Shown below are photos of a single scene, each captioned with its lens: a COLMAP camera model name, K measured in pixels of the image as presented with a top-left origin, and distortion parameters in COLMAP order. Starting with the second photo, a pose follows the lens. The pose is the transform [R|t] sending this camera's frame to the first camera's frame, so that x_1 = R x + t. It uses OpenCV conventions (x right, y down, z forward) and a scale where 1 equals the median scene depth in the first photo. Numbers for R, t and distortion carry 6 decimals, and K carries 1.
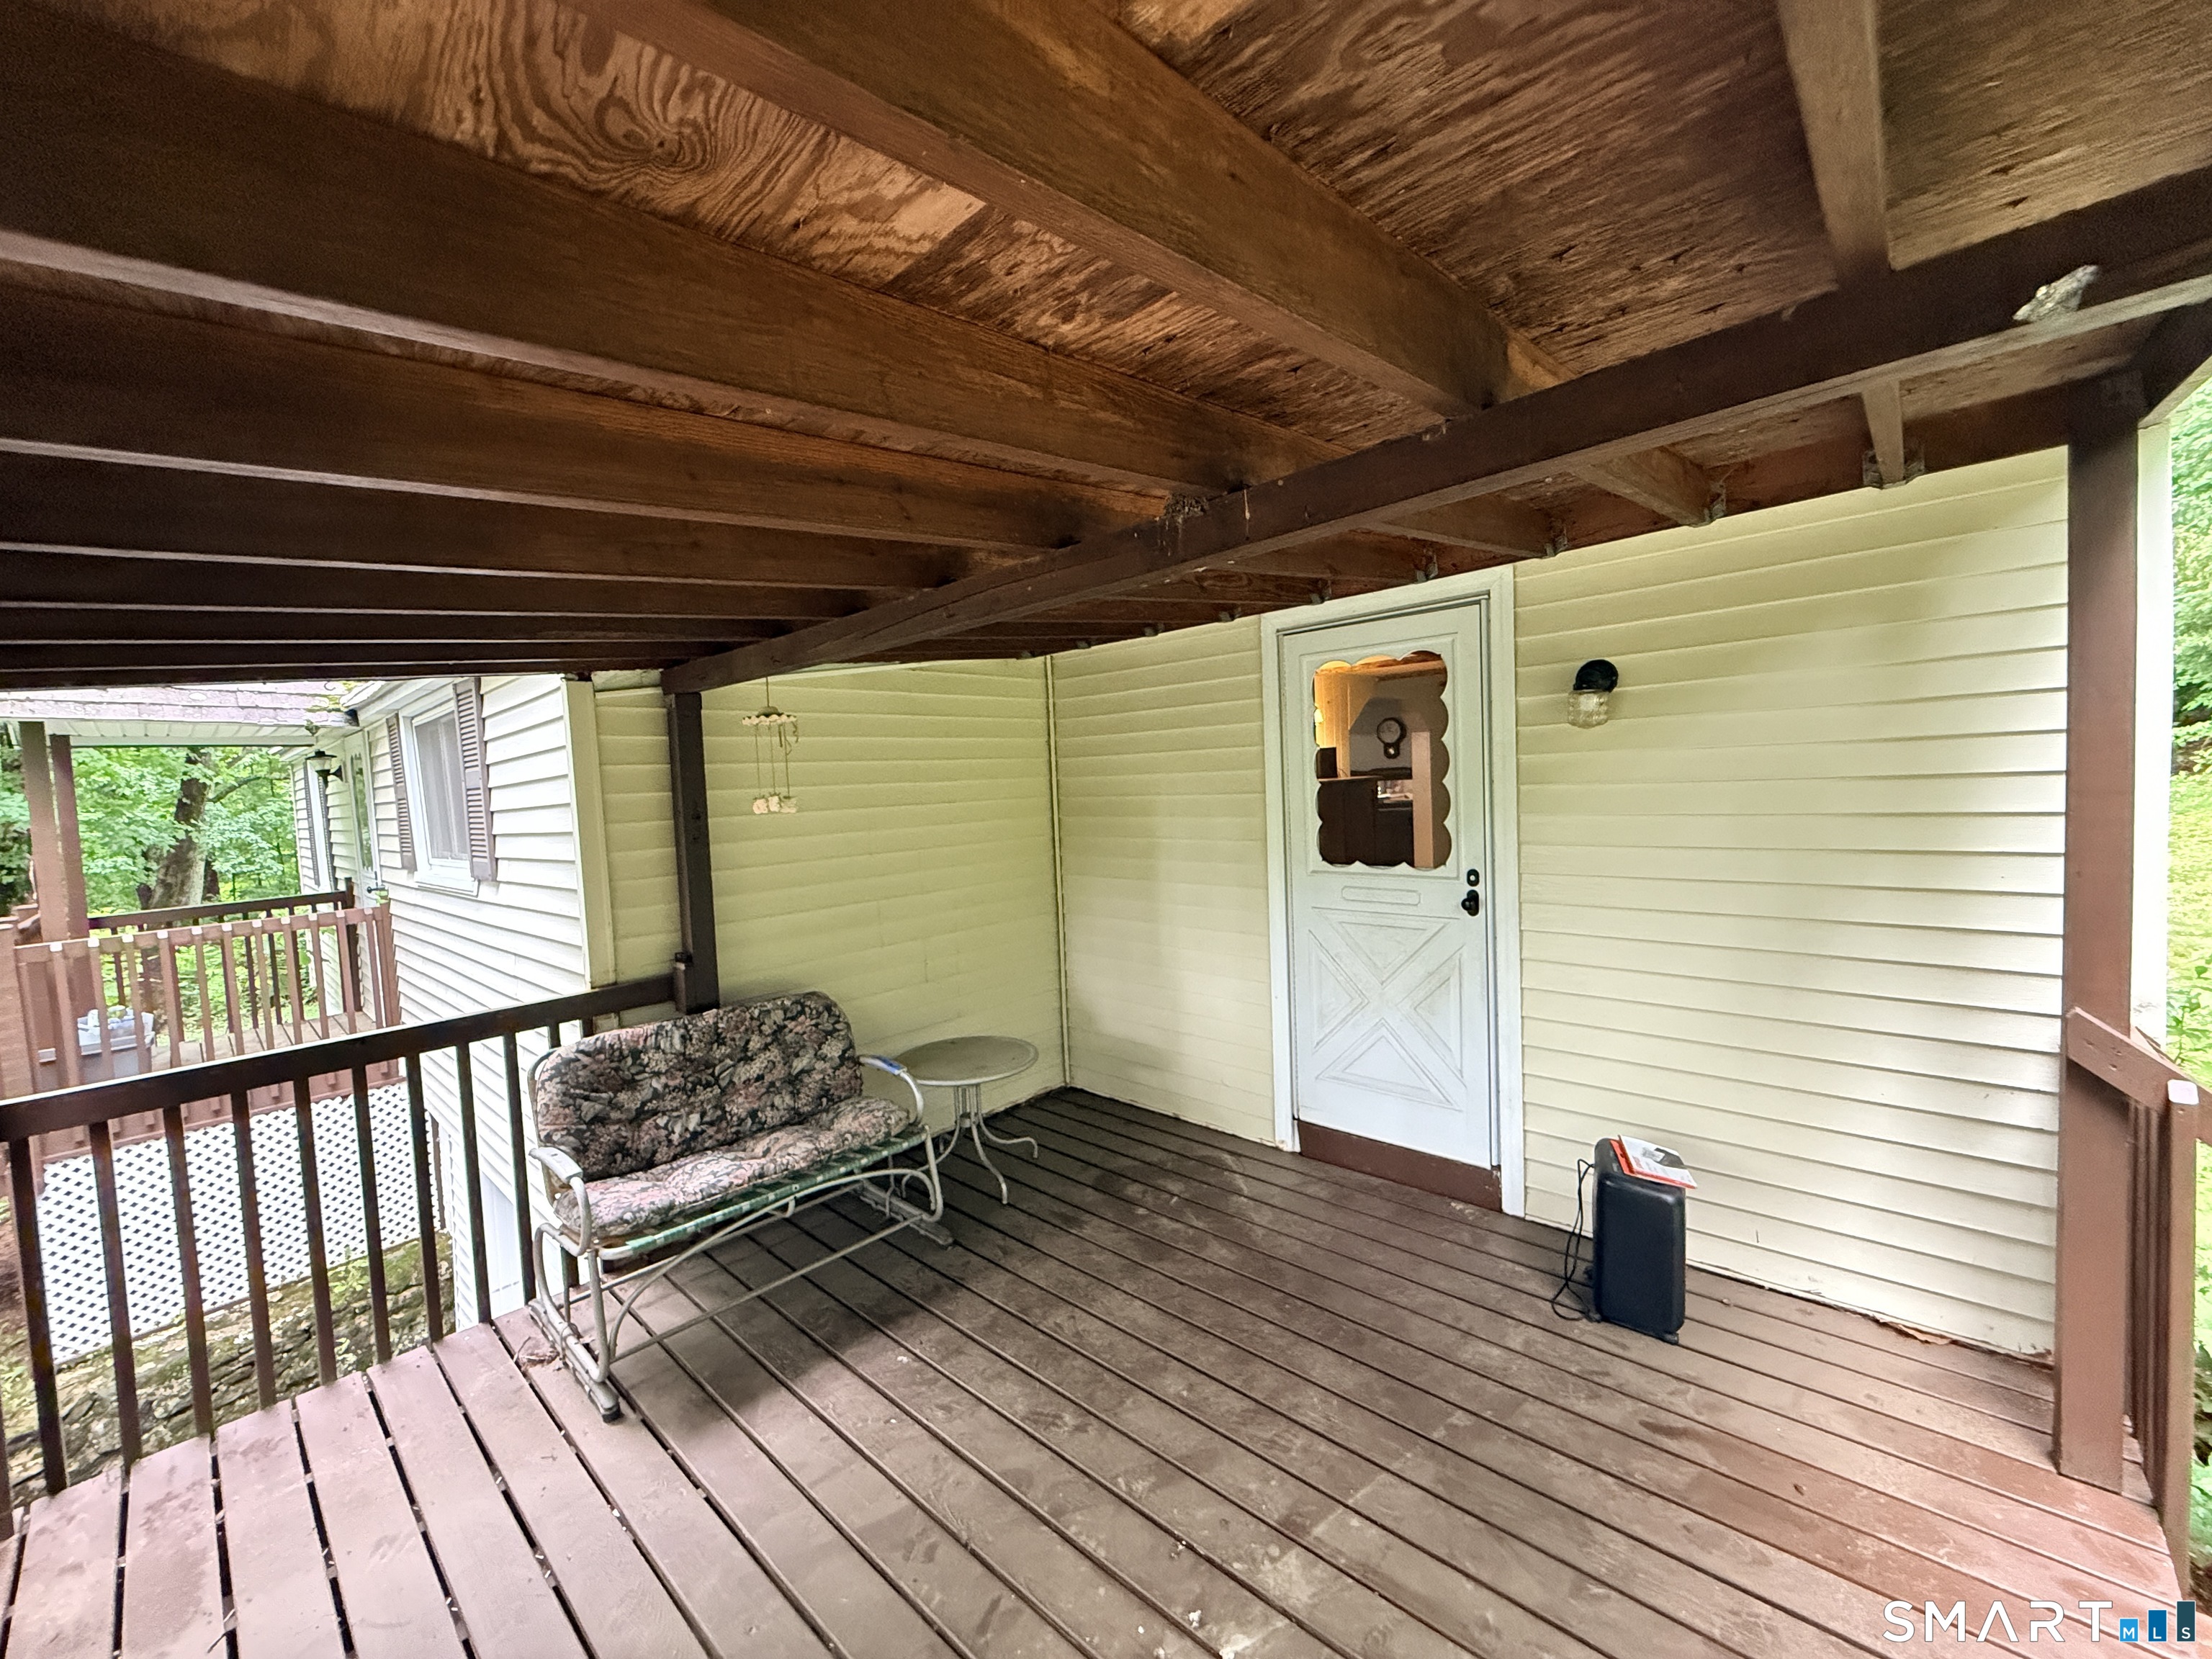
lens RADIAL K [[879.6, 0, 1100.4], [0, 879.6, 821.4], [0, 0, 1]] dist [0.001048, -0.000626]
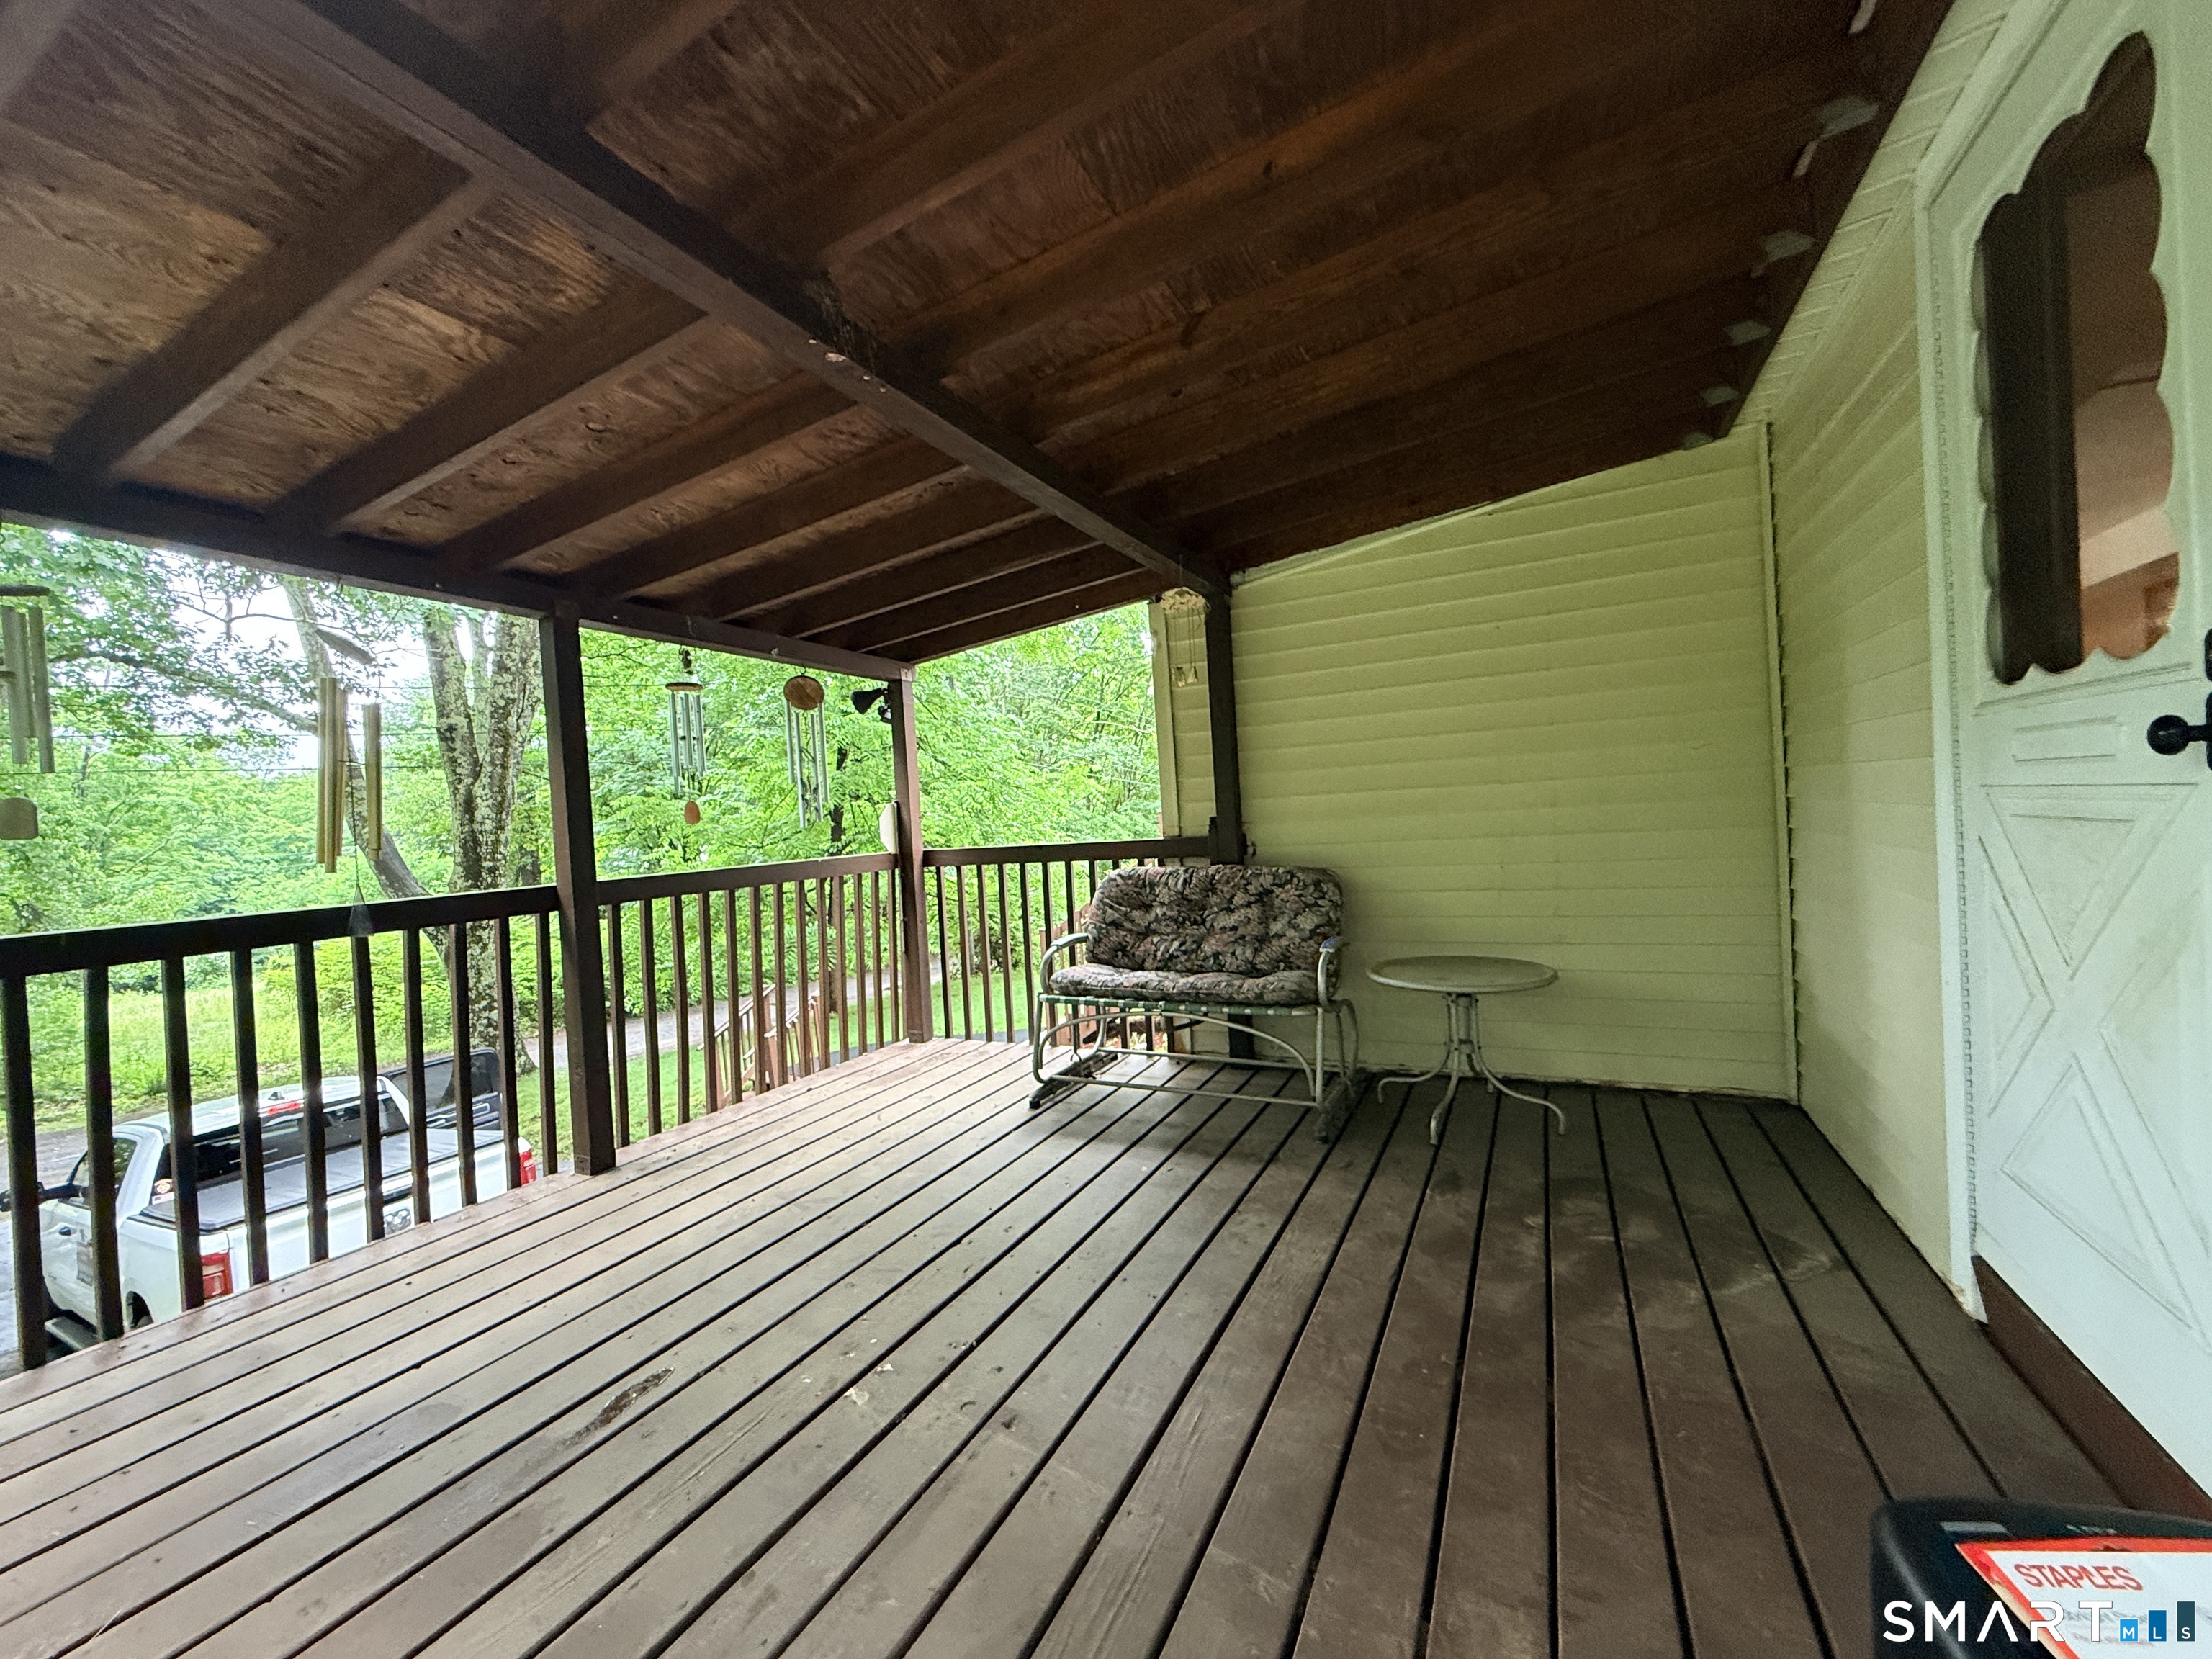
lens RADIAL K [[879.6, 0, 1100.1], [0, 879.6, 828.7], [0, 0, 1]] dist [0.001048, -0.000626]
pose [[0.286459, 0.040462, -0.957238, 0.628899], [0.000087, 0.999107, 0.042258, 0.115907], [0.958092, -0.012189, 0.286200, 0.512414]]
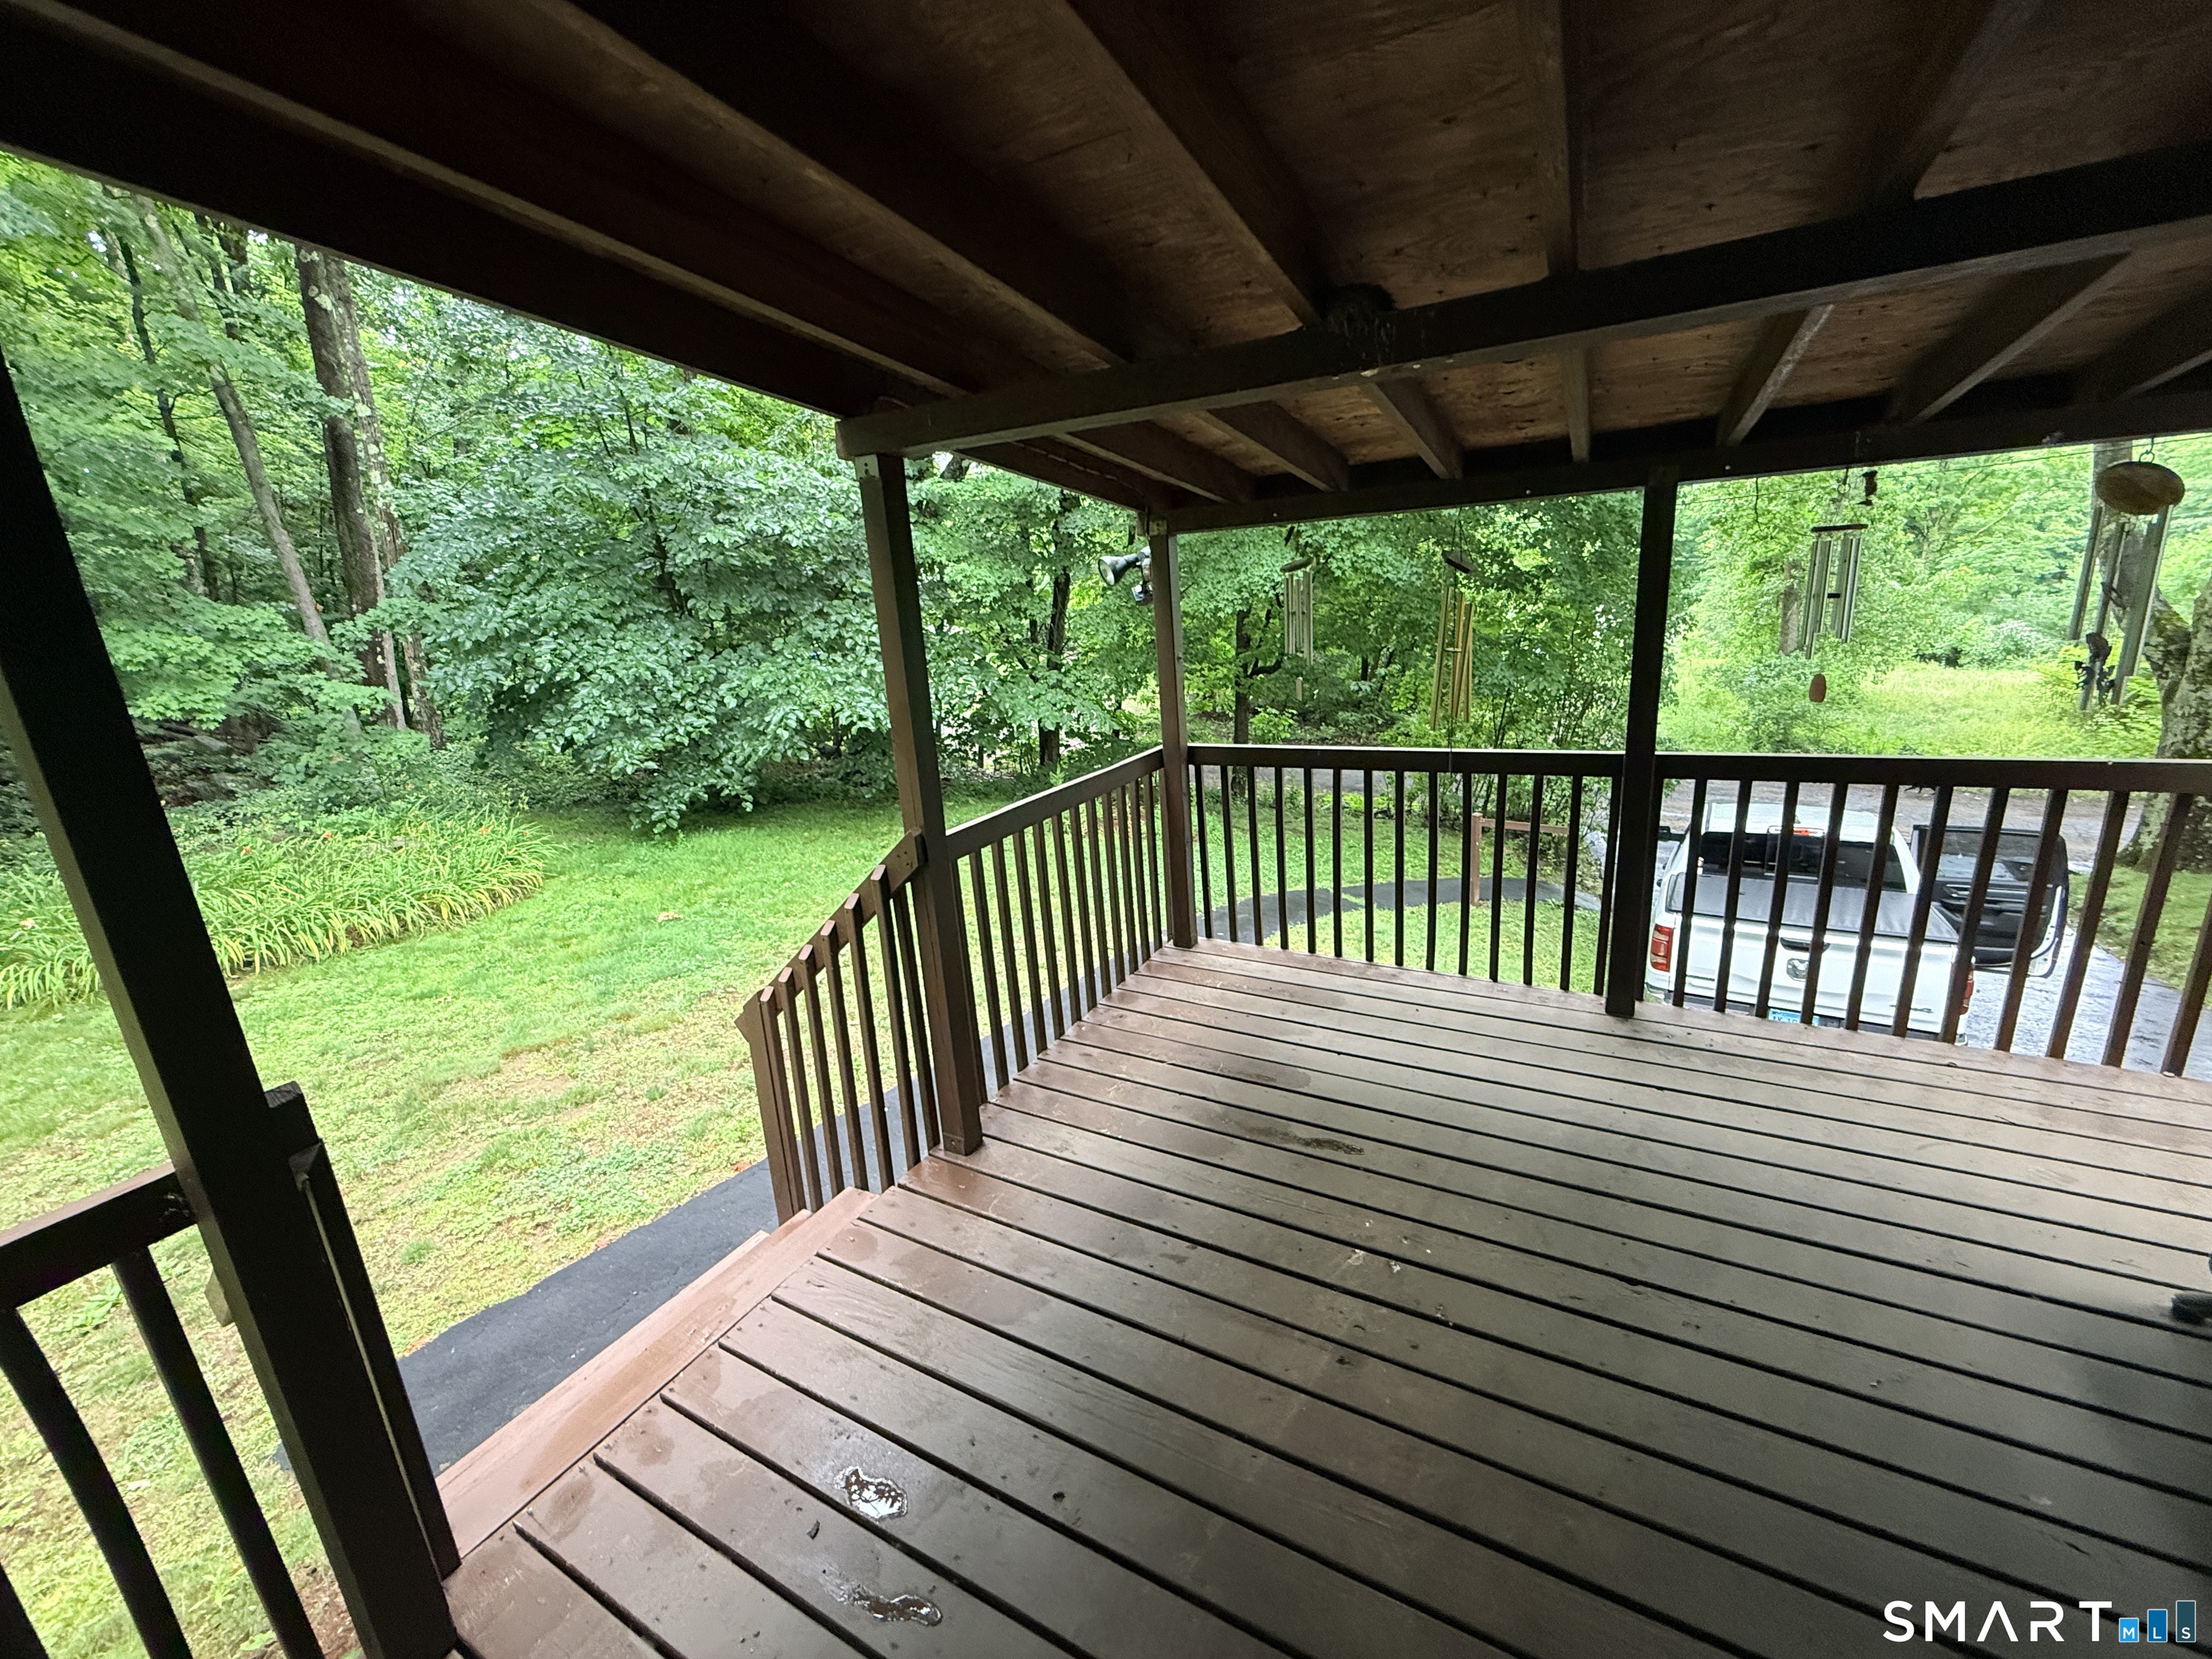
lens RADIAL K [[879.6, 0, 1114.3], [0, 879.6, 835.7], [0, 0, 1]] dist [0.001048, -0.000626]
pose [[-0.964417, 0.175258, -0.197949, 0.353360], [0.106809, 0.943171, 0.314674, -0.068925], [0.241849, 0.282335, -0.928330, 1.021882]]
